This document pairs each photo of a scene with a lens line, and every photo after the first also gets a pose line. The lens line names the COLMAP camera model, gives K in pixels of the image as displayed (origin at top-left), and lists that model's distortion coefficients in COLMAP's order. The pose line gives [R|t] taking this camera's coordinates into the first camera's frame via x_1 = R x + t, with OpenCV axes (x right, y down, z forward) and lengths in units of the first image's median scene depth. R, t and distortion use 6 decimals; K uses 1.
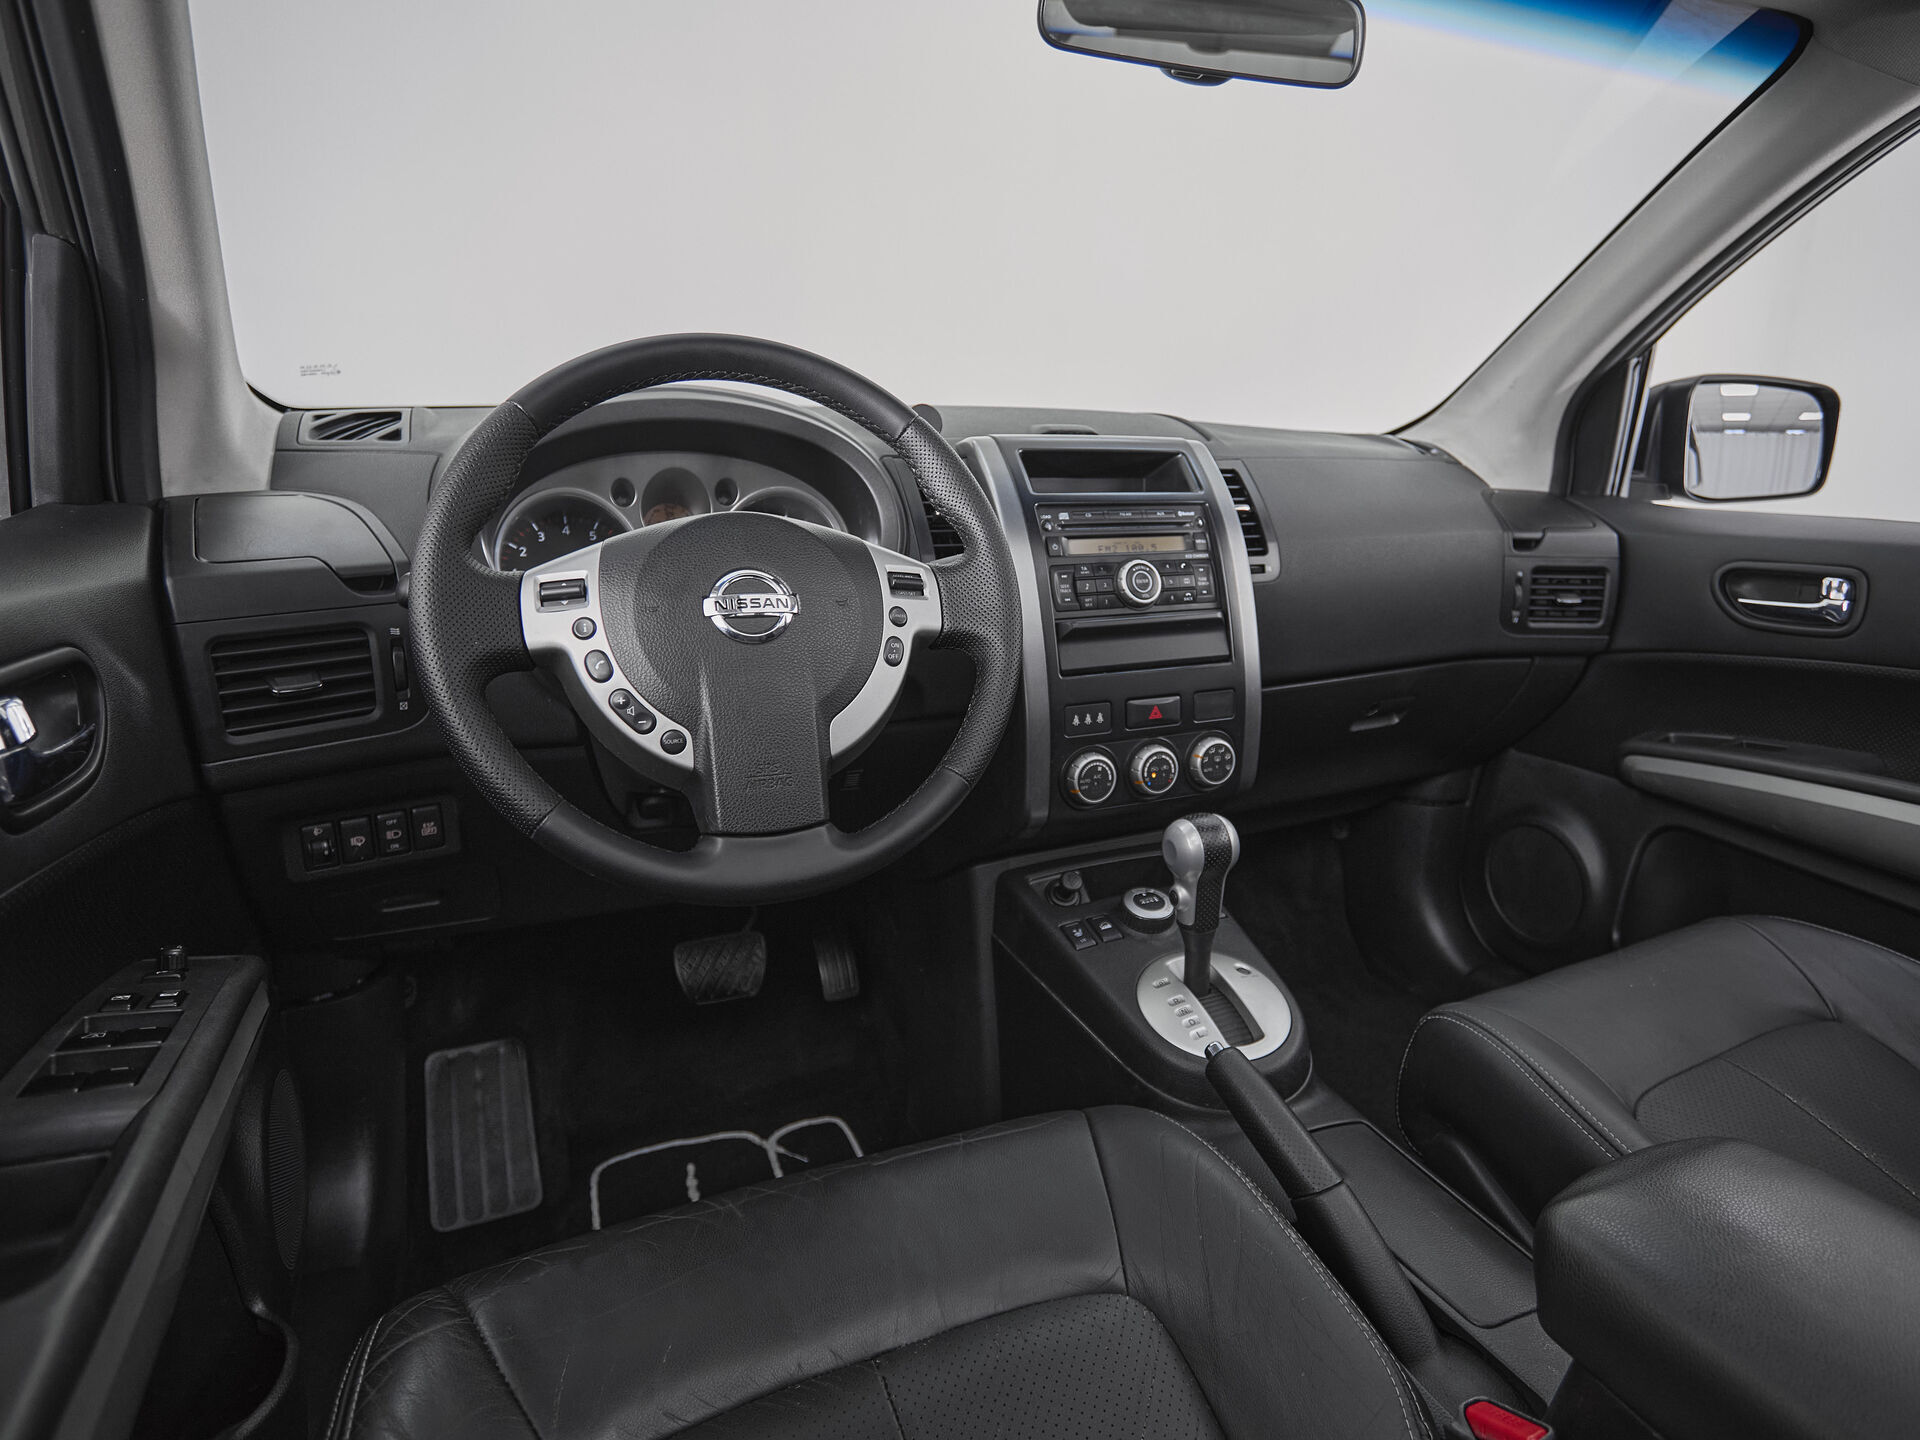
lens RADIAL K [[1088.5, 0, 1039.6], [0, 1088.5, 717.1], [0, 0, 1]] dist [-0.004701, -0.000110]
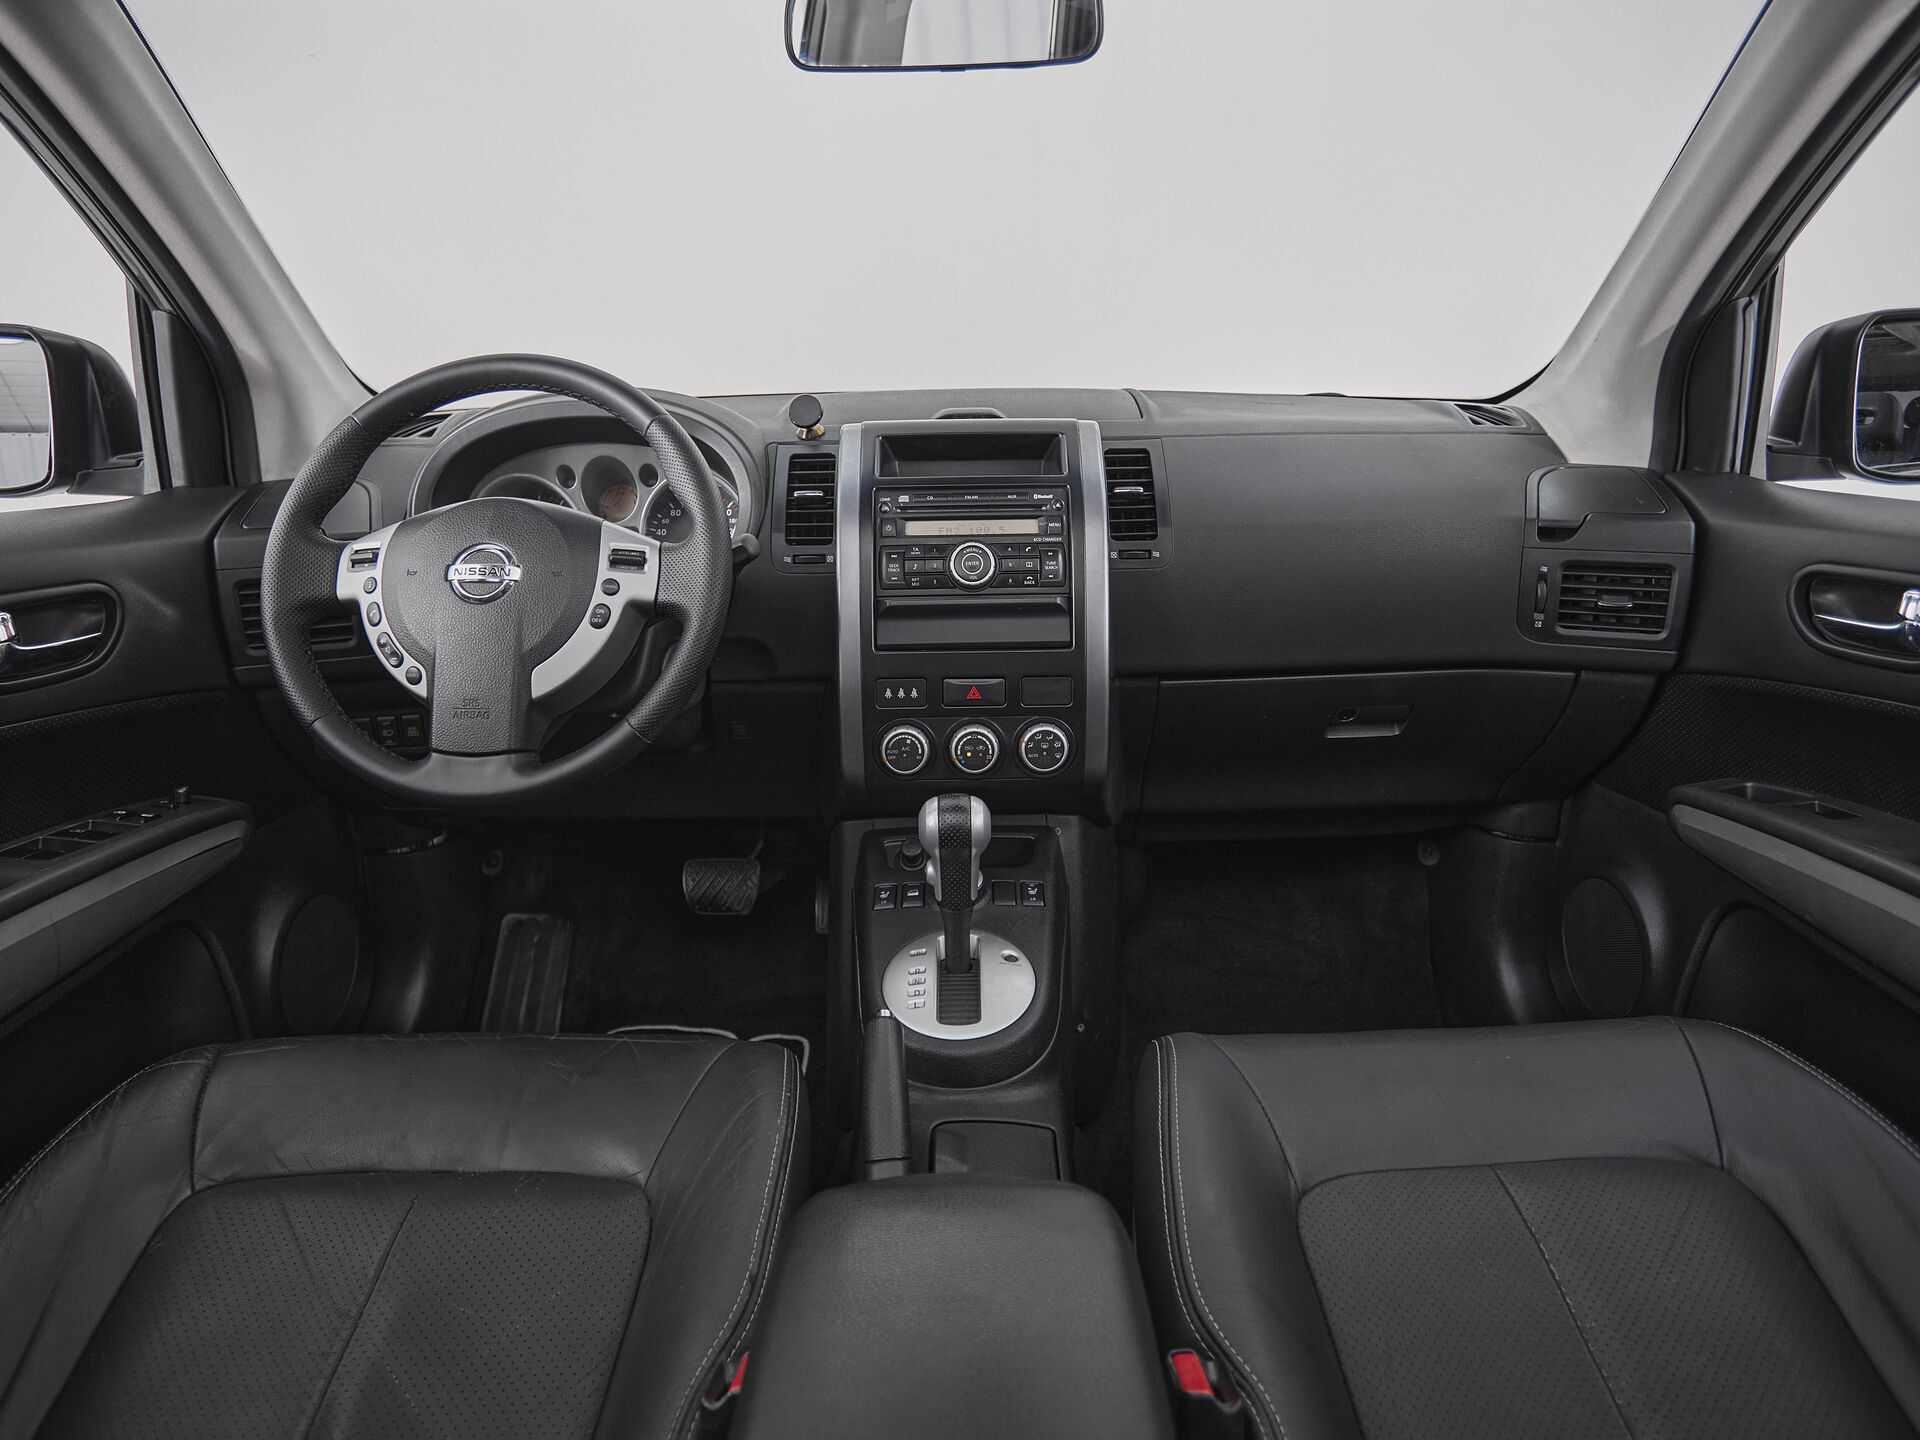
lens RADIAL K [[1110.6, 0, 956.4], [0, 1110.6, 696.6], [0, 0, 1]] dist [-0.000428, -0.000140]
pose [[0.897735, 0.086144, -0.432032, 0.539803], [-0.082290, 0.996225, 0.027646, -0.028020], [0.432782, 0.010734, 0.901435, 0.058644]]
